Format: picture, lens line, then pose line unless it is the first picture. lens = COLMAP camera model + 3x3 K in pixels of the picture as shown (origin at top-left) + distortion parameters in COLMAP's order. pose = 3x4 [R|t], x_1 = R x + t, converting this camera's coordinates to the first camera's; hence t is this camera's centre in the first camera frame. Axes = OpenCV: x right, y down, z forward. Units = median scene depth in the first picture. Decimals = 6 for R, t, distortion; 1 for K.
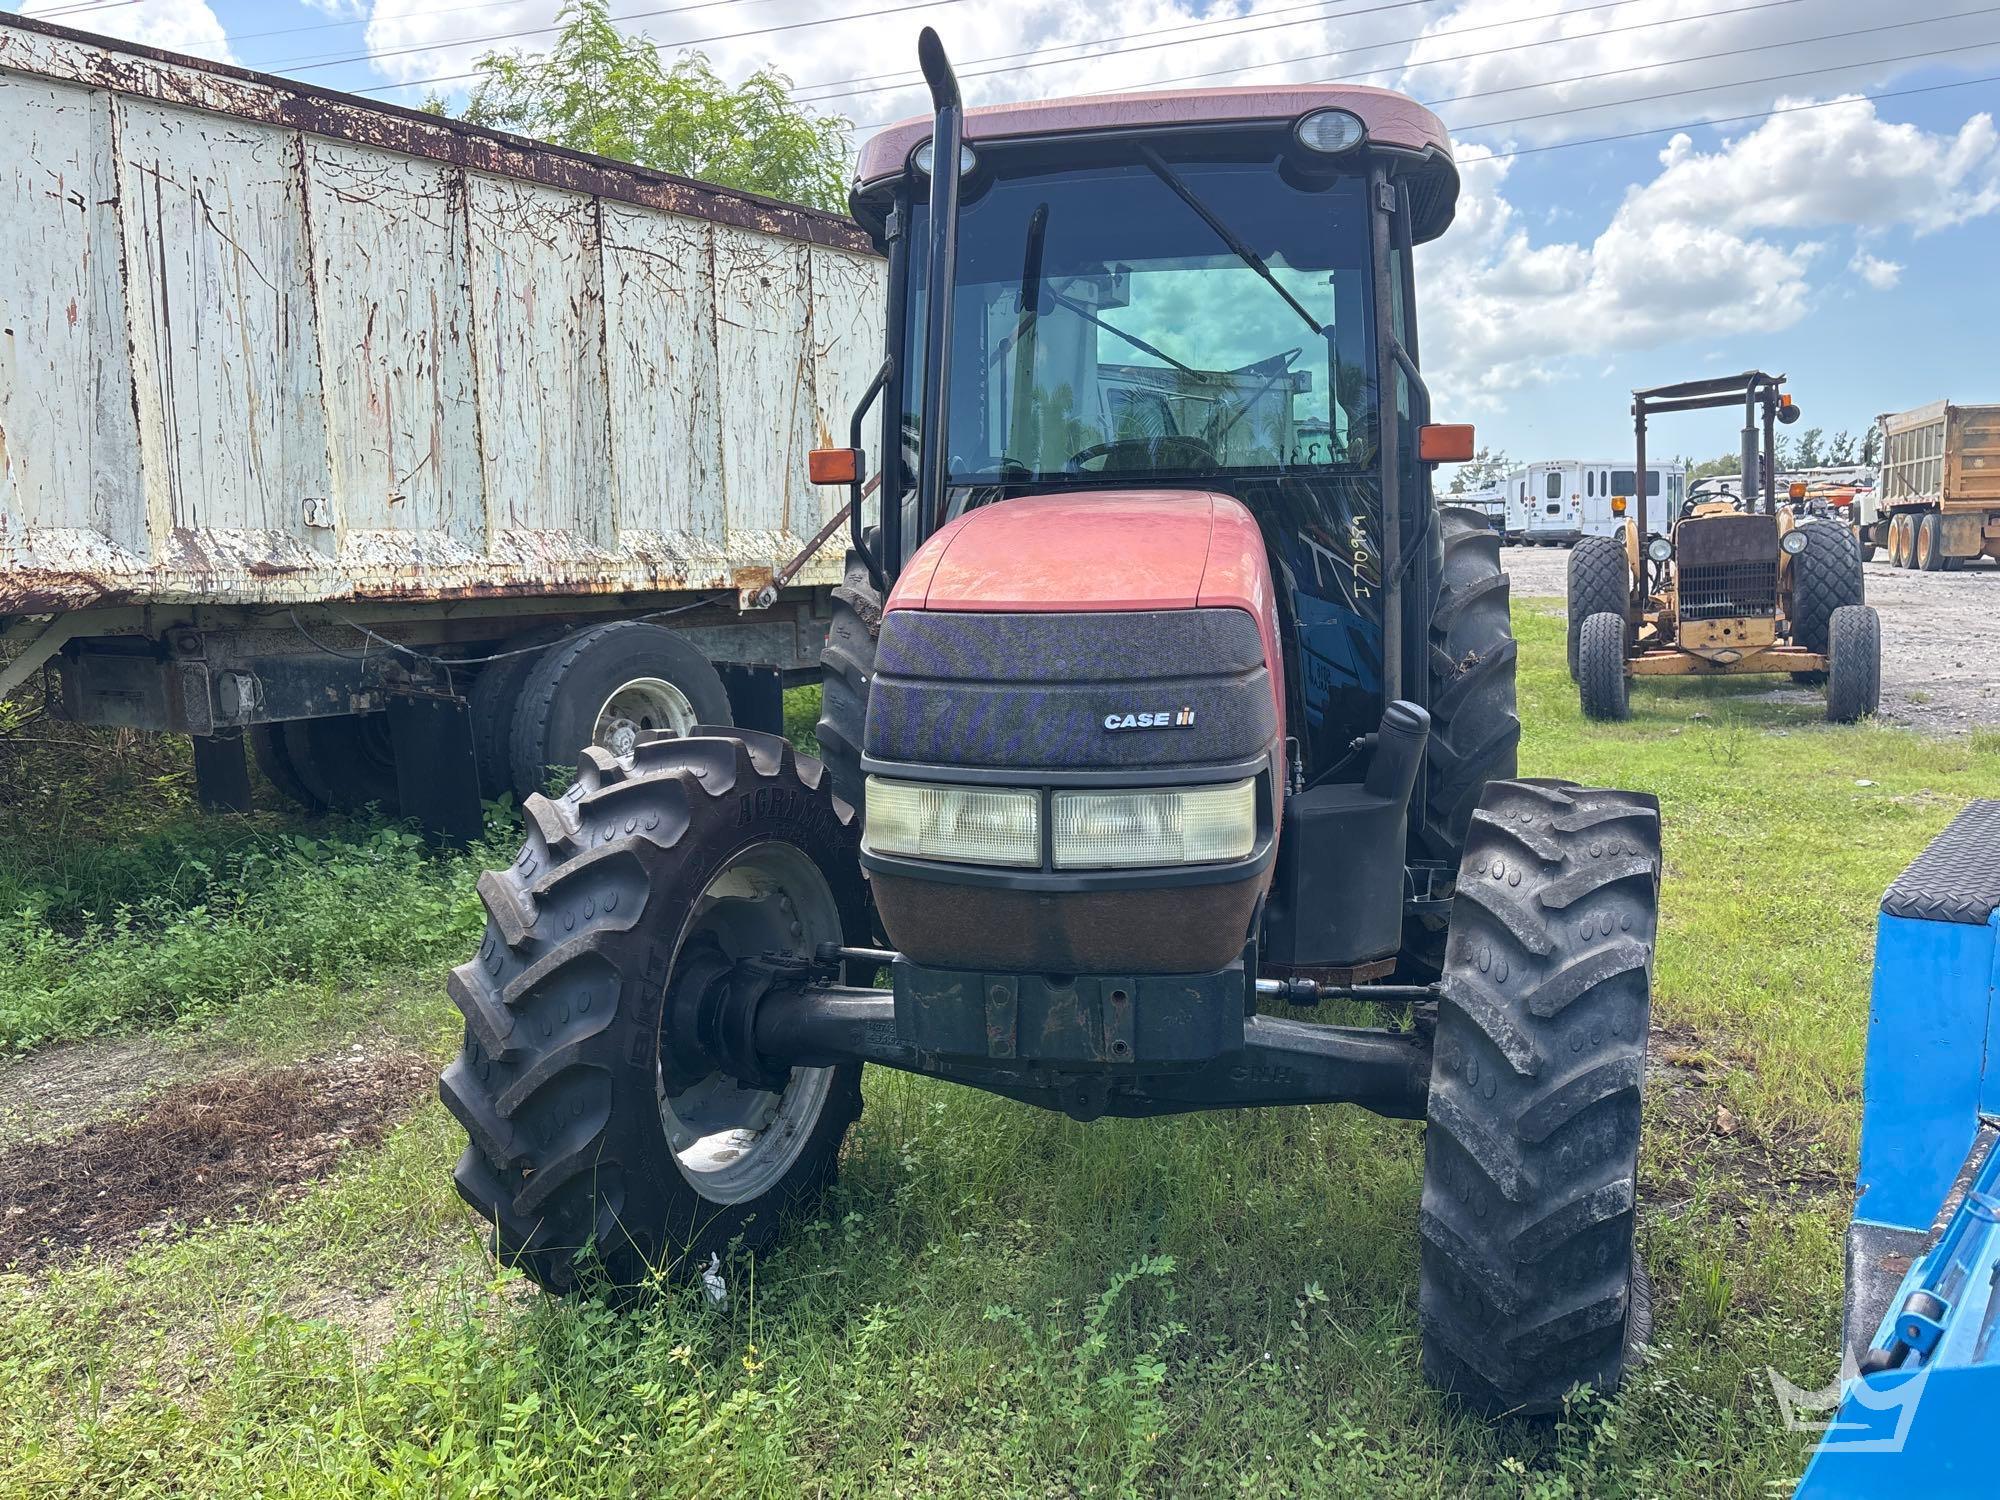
lens RADIAL K [[1524.4, 0, 1019.8], [0, 1524.4, 767.2], [0, 0, 1]] dist [0.027131, -0.006670]
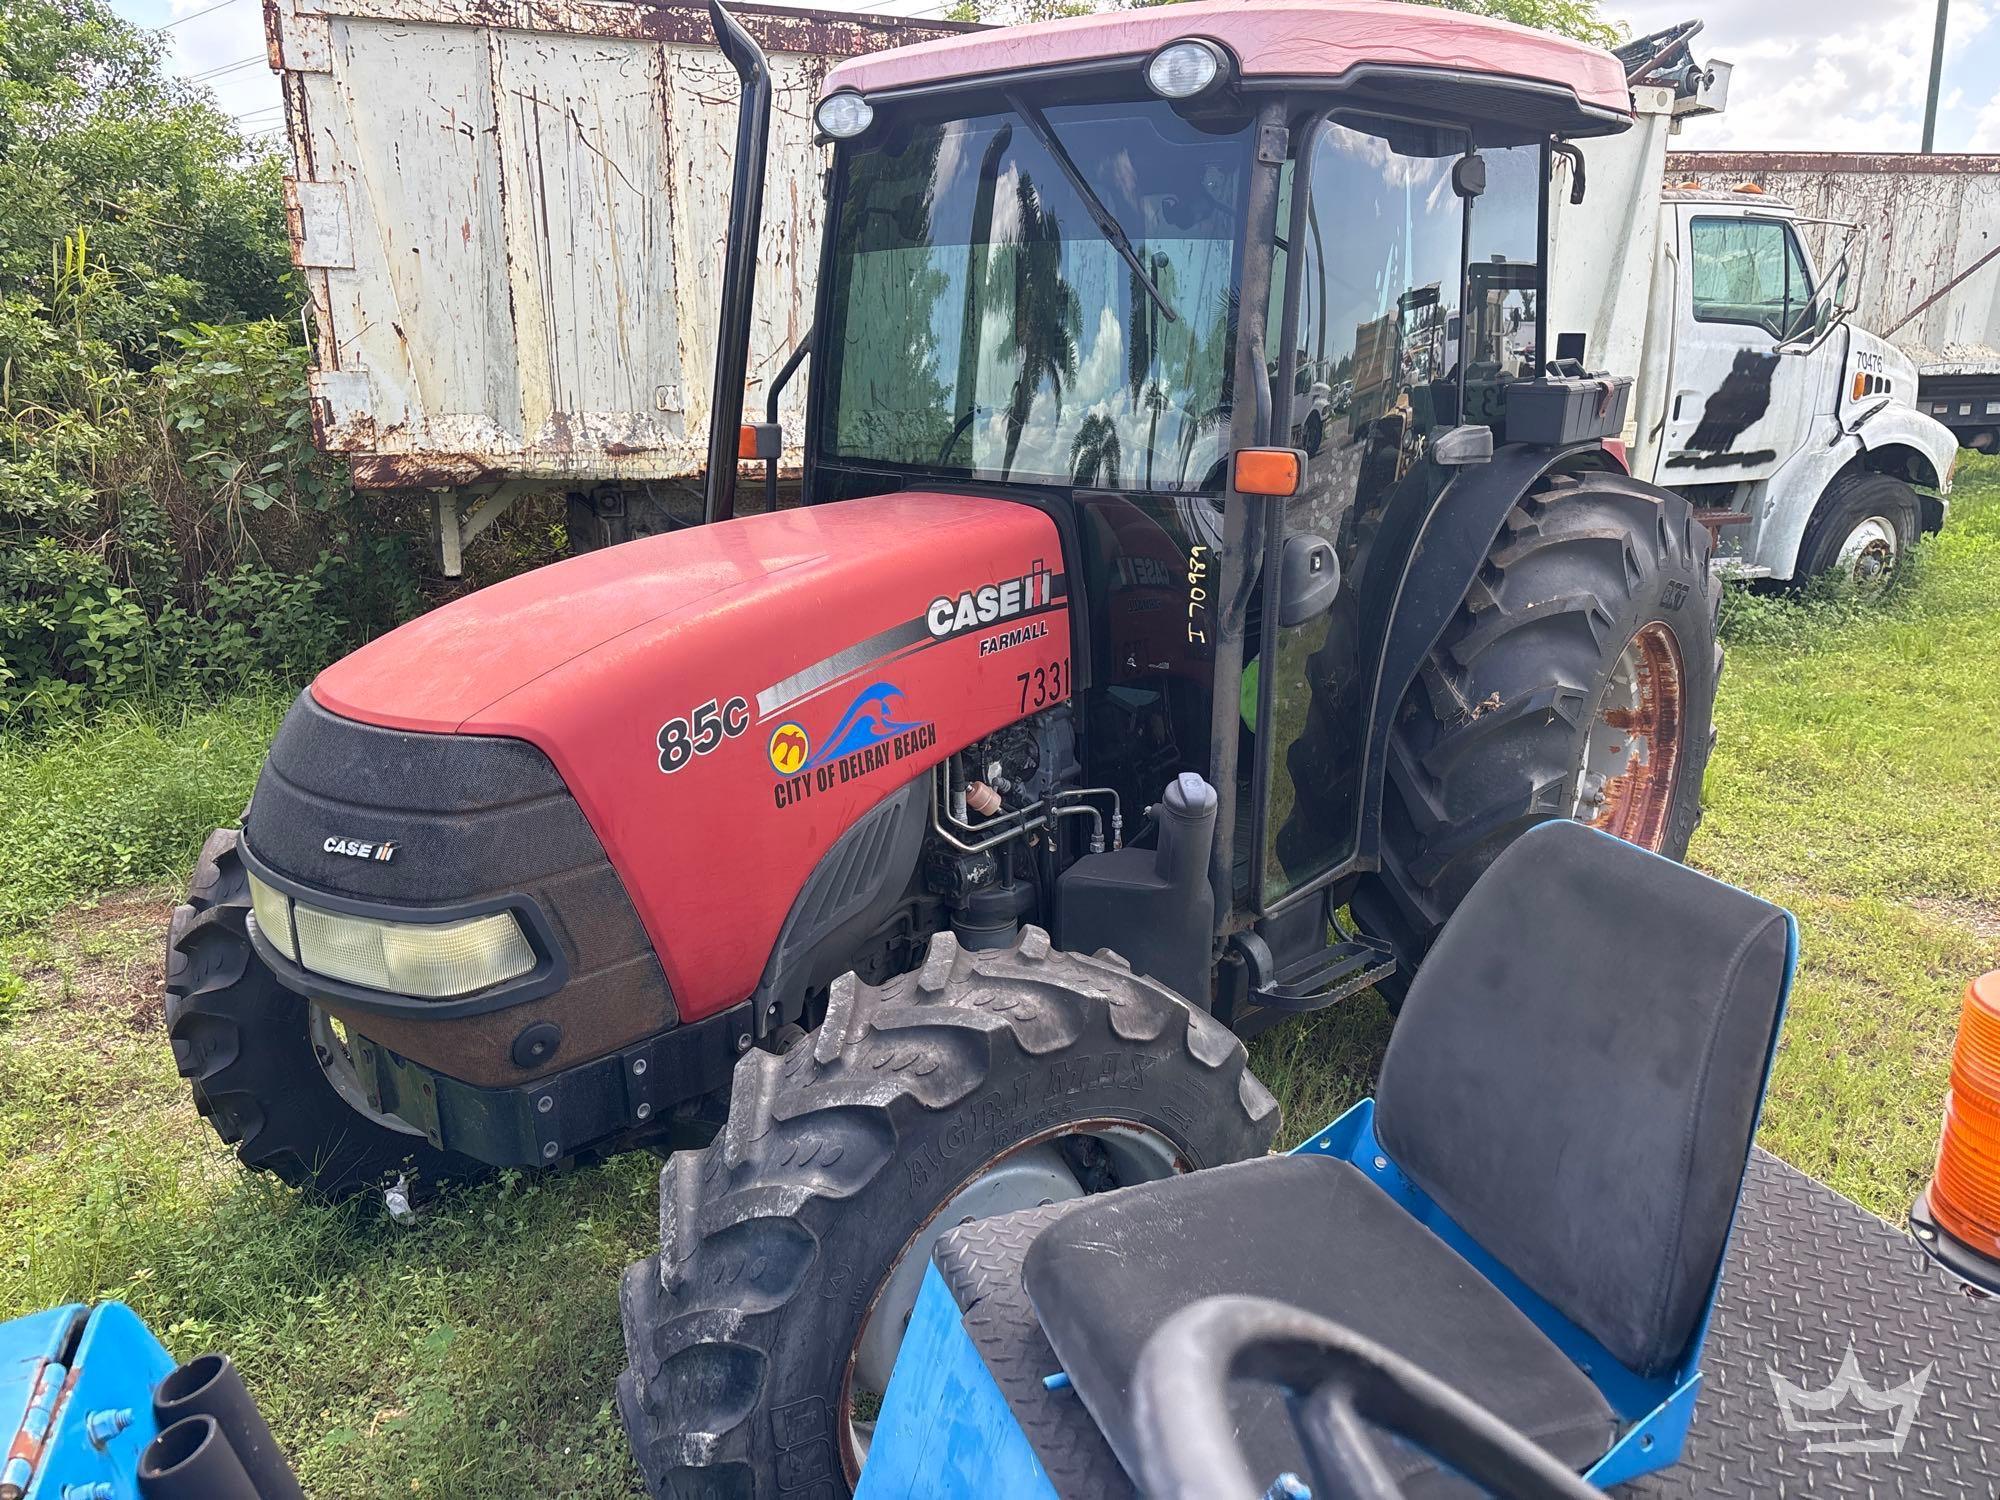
lens RADIAL K [[1566.3, 0, 1005.1], [0, 1566.3, 779.5], [0, 0, 1]] dist [-0.092451, 0.263946]
pose [[0.851787, 0.167549, -0.496373, 0.357353], [-0.093984, 0.980979, 0.169846, -0.108536], [0.515389, -0.098022, 0.851332, 0.134443]]
